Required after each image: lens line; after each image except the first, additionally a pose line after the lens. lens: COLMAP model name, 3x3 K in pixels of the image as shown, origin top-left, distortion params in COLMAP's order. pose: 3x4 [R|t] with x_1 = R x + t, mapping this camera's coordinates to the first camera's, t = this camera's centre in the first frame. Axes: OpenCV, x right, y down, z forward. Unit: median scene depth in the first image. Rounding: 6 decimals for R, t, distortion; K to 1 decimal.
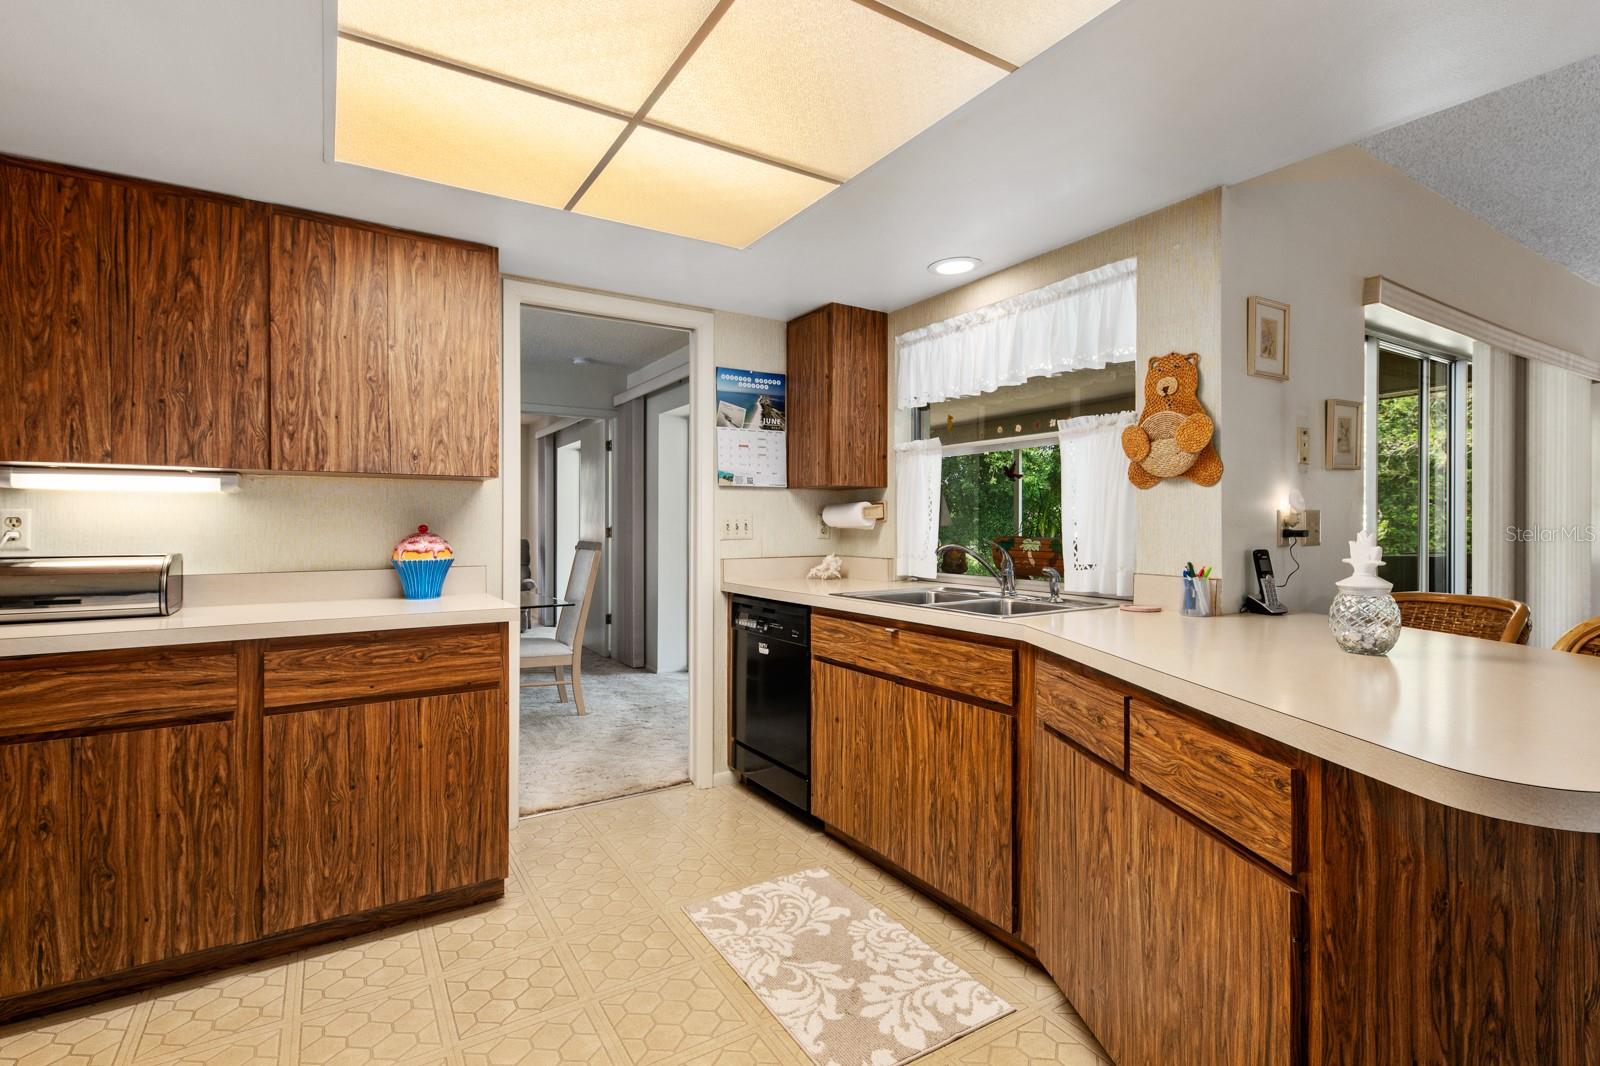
lens RADIAL K [[742.7, 0, 800.1], [0, 742.7, 523.3], [0, 0, 1]] dist [0.010164, -0.001125]
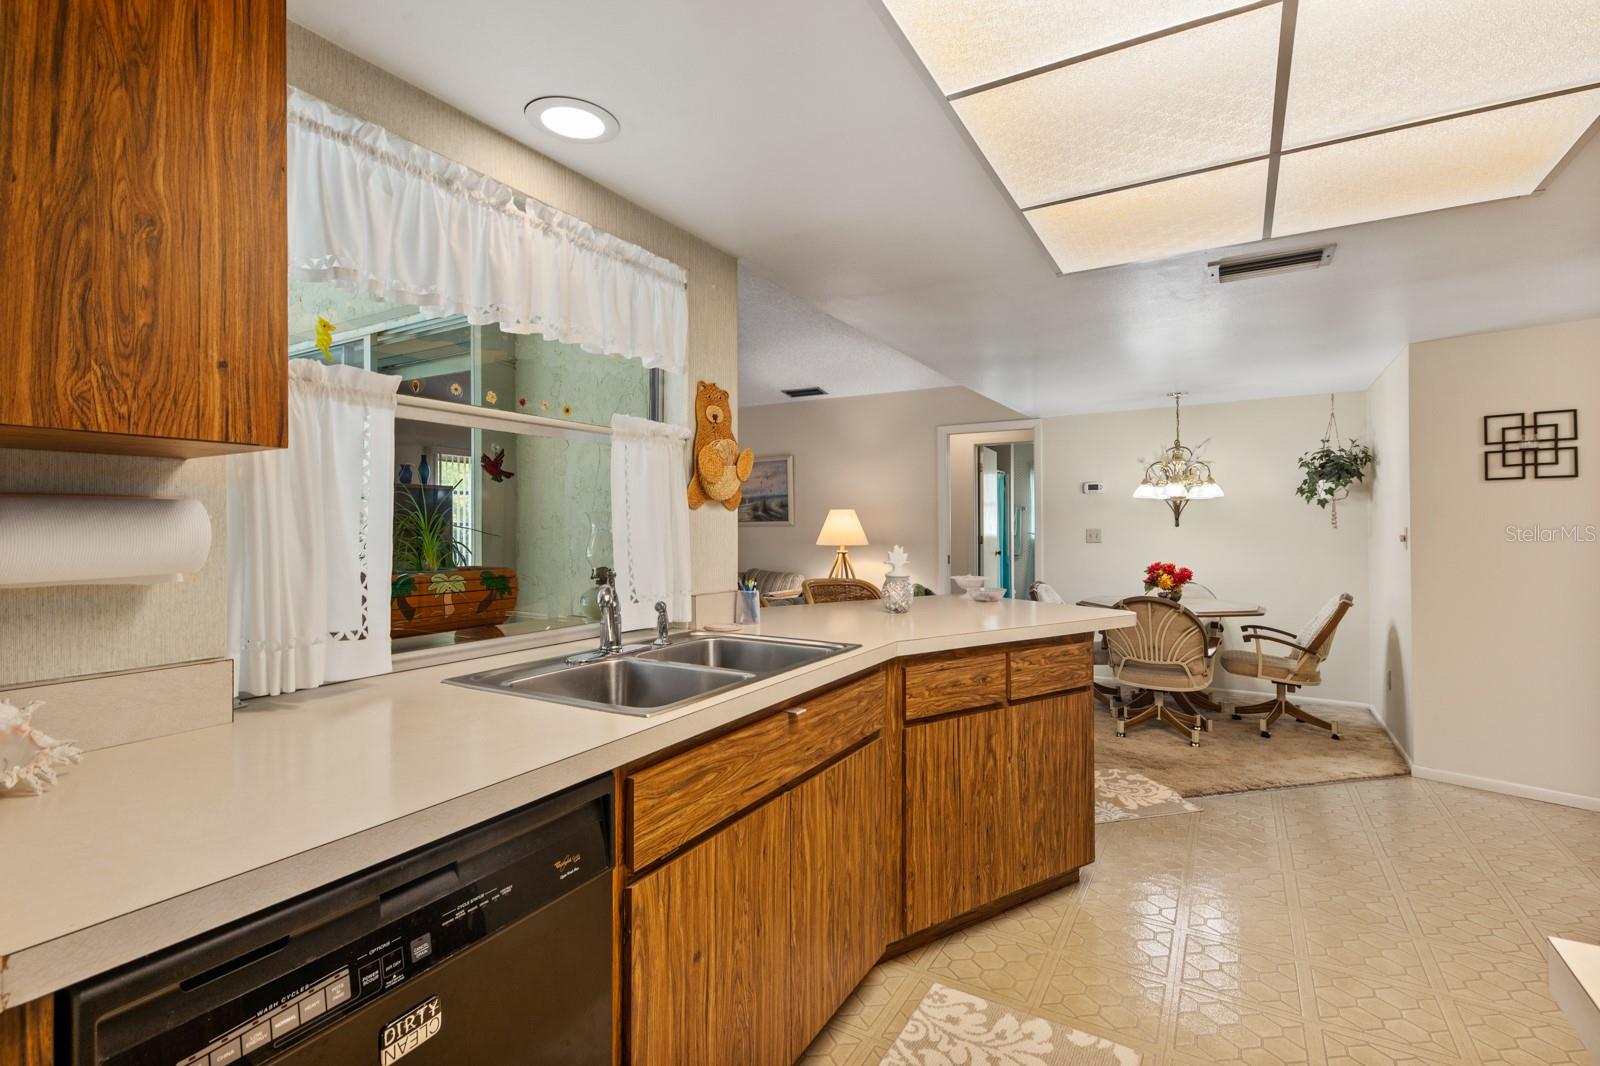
lens RADIAL K [[739.3, 0, 805.2], [0, 739.3, 514.9], [0, 0, 1]] dist [0.009766, -0.000304]
pose [[-0.461492, 0.012522, 0.887056, -0.520190], [0.000369, 0.999903, -0.013923, -0.027017], [-0.887144, -0.006098, -0.461452, 1.429221]]
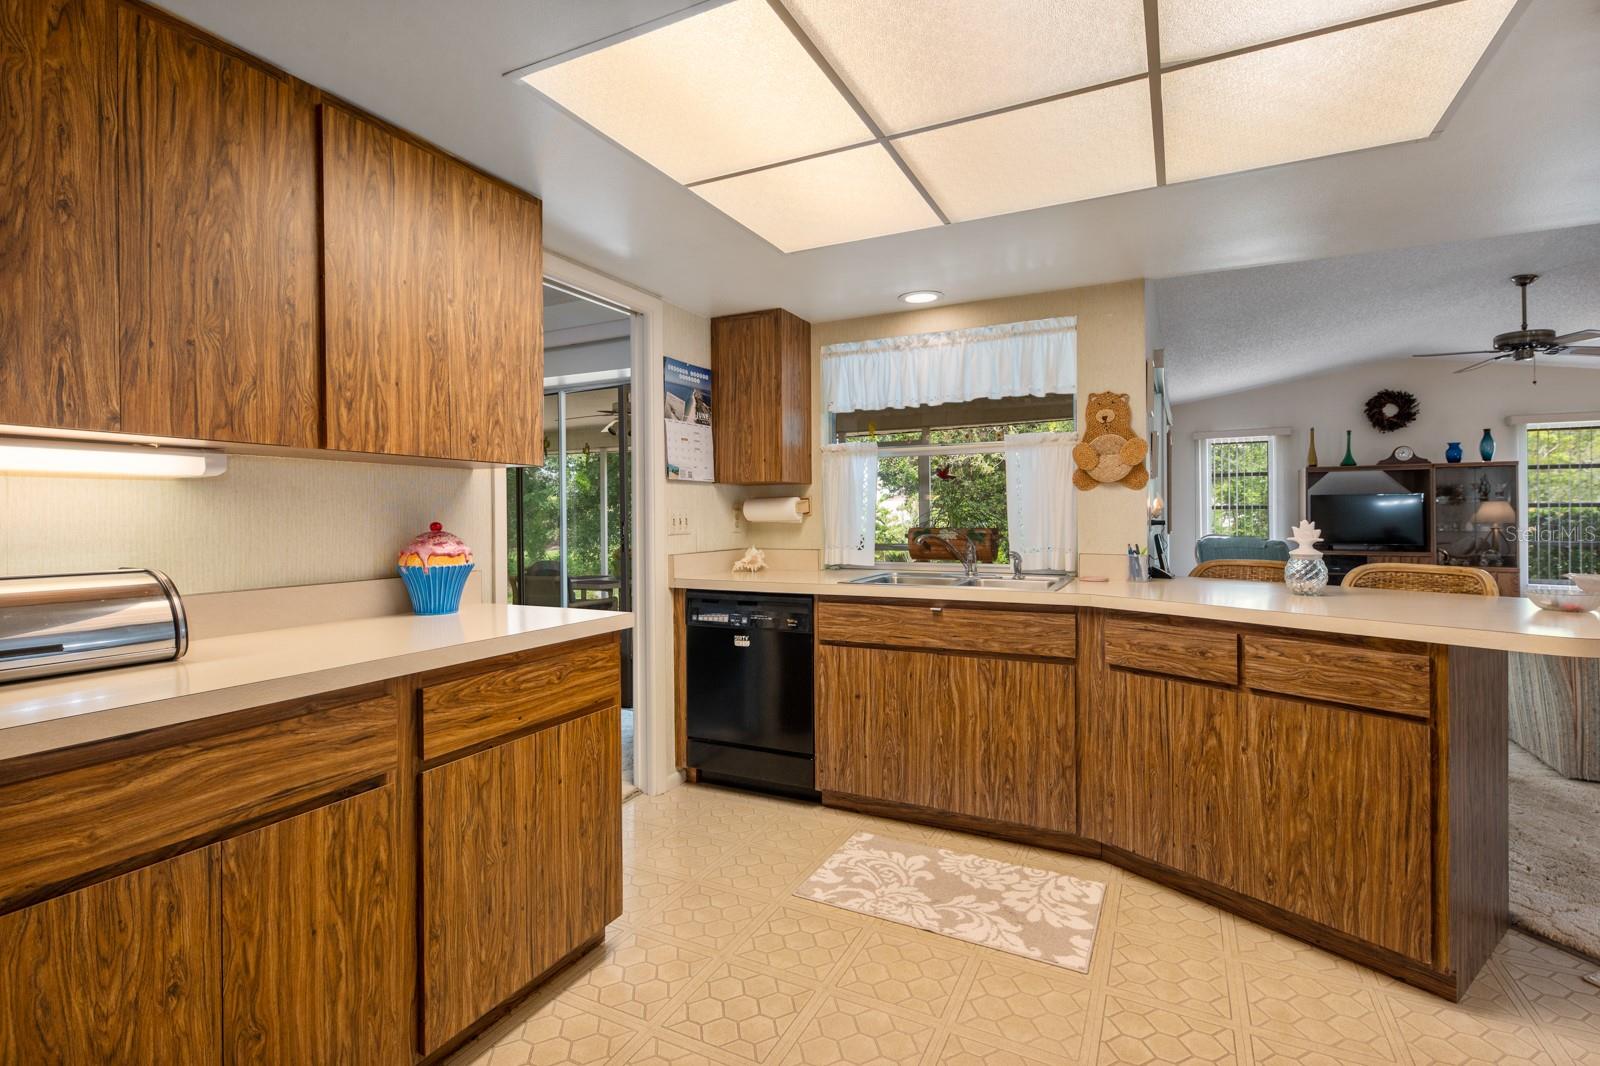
lens RADIAL K [[739.3, 0, 805.2], [0, 739.3, 514.9], [0, 0, 1]] dist [0.009766, -0.000304]
pose [[0.854578, -0.003847, 0.519309, -0.714834], [0.004683, 0.999989, -0.000299, -0.004287], [-0.519302, 0.002688, 0.854586, 0.129575]]
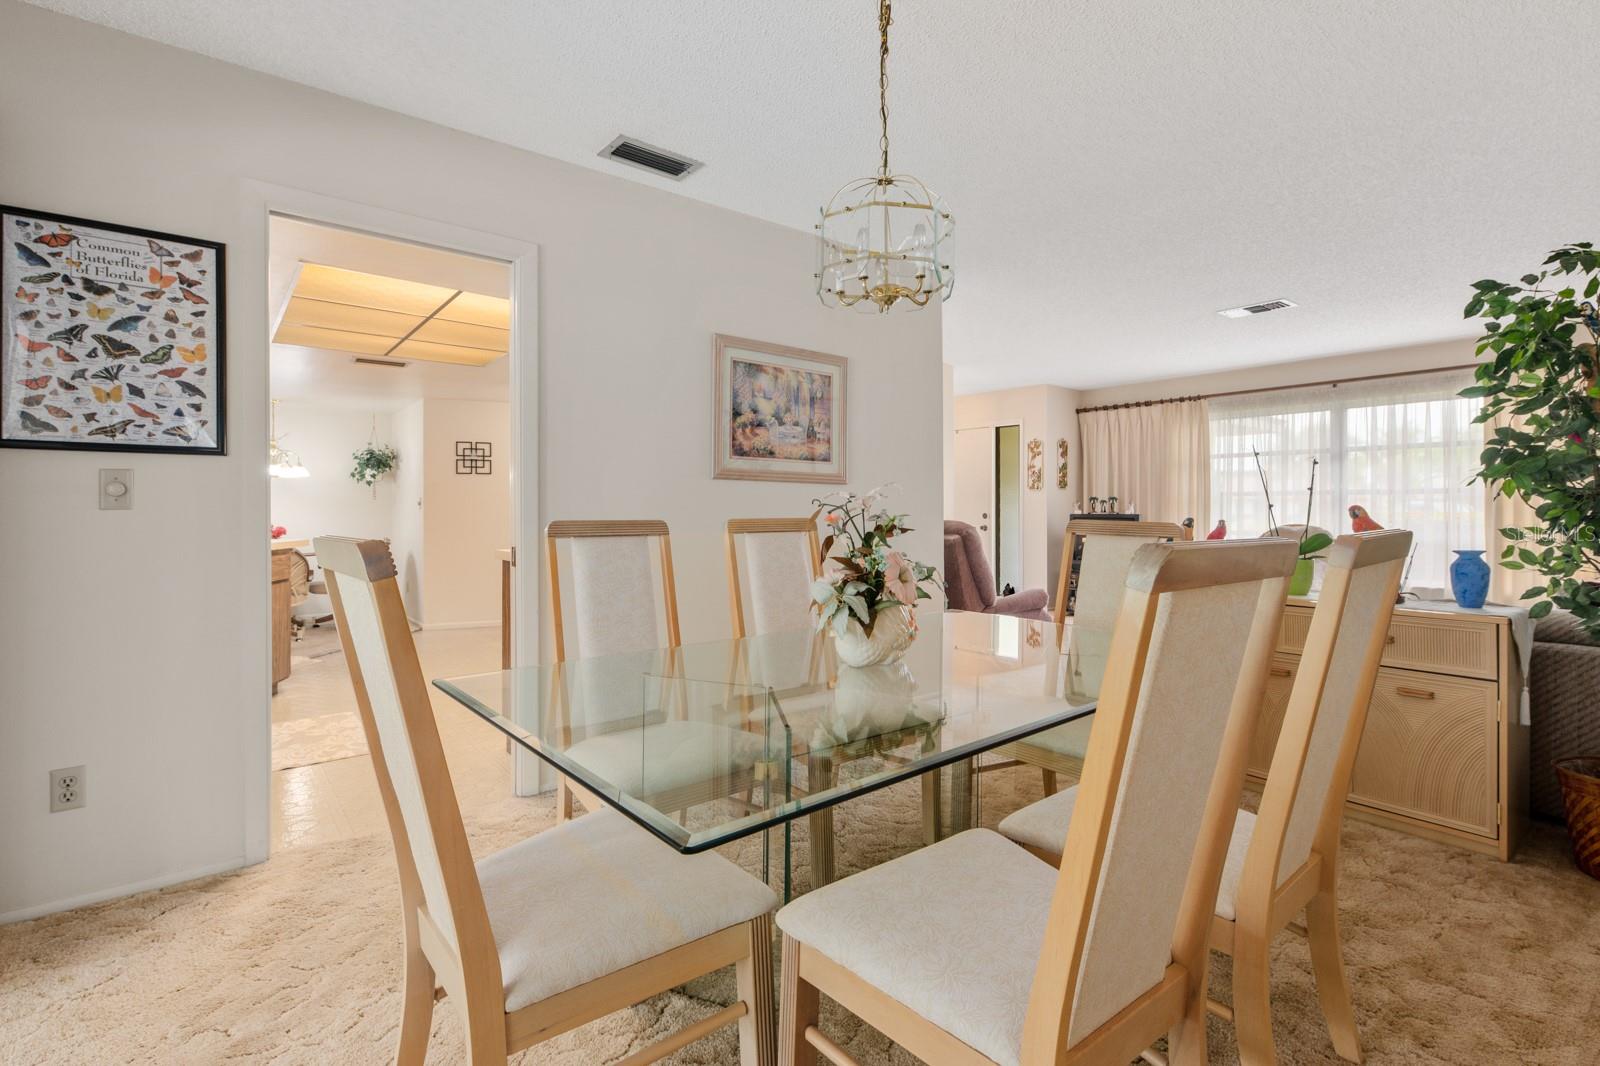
lens RADIAL K [[739.3, 0, 805.2], [0, 739.3, 514.9], [0, 0, 1]] dist [0.009766, -0.000304]
pose [[-0.992430, 0.000656, -0.122813, -0.877481], [0.000270, 0.999995, 0.003163, 0.046098], [0.122815, 0.003106, -0.992425, 2.763603]]
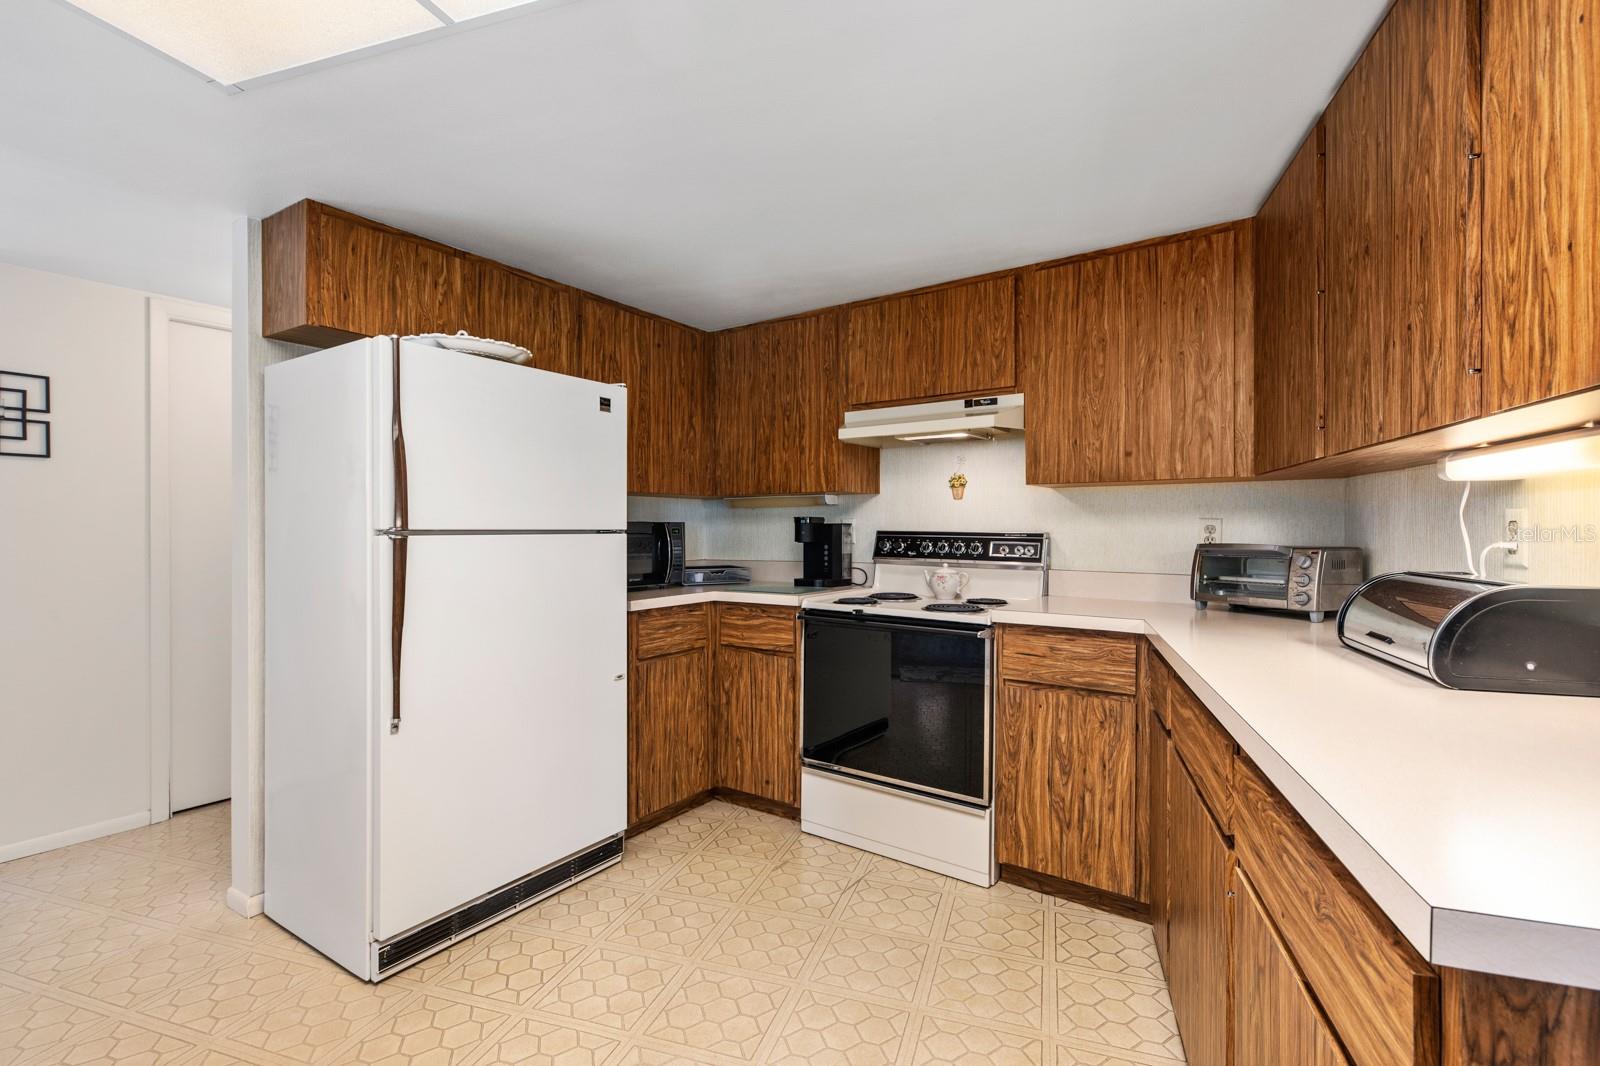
lens RADIAL K [[728.9, 0, 800.0], [0, 728.9, 533.0], [0, 0, 1]] dist [0.004634, 0.000136]
pose [[-0.772276, 0.003760, -0.635276, -0.097163], [0.000863, 0.999988, 0.004869, -0.000799], [0.635286, 0.003212, -0.772270, 1.124584]]
